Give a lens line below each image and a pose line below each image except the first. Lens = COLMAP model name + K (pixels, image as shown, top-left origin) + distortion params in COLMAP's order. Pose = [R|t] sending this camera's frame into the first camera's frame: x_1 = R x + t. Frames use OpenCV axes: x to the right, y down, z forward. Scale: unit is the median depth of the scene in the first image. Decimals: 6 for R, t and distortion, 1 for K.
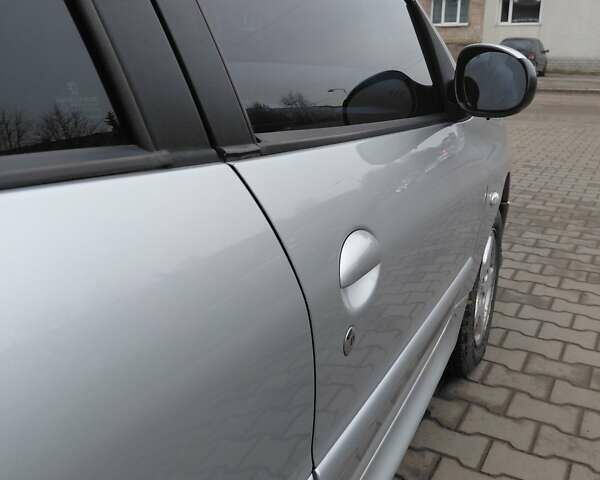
lens RADIAL K [[596.1, 0, 299.5], [0, 596.1, 240.3], [0, 0, 1]] dist [-0.003840, 0.000000]
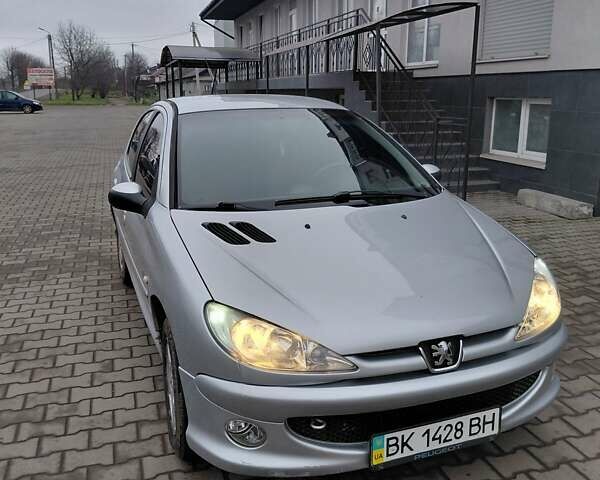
lens RADIAL K [[596.1, 0, 298.6], [0, 596.1, 230.9], [0, 0, 1]] dist [-0.003840, 0.000000]
pose [[-0.675457, 0.159748, -0.719888, 0.951954], [-0.224830, 0.885153, 0.407376, -0.752527], [0.702288, 0.437018, -0.561967, 1.699575]]
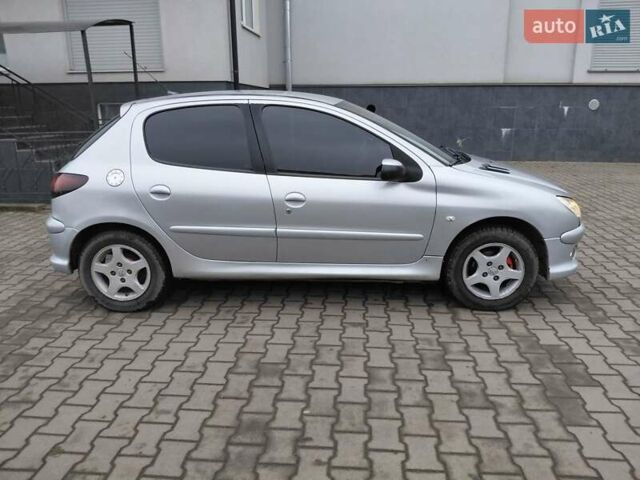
lens RADIAL K [[474.1, 0, 322.1], [0, 474.1, 236.4], [0, 0, 1]] dist [0.030717, -0.078768]
pose [[0.428833, 0.233584, -0.872663, 1.387635], [-0.264064, 0.956215, 0.126185, -0.080174], [0.863929, 0.176327, 0.471737, -0.256796]]
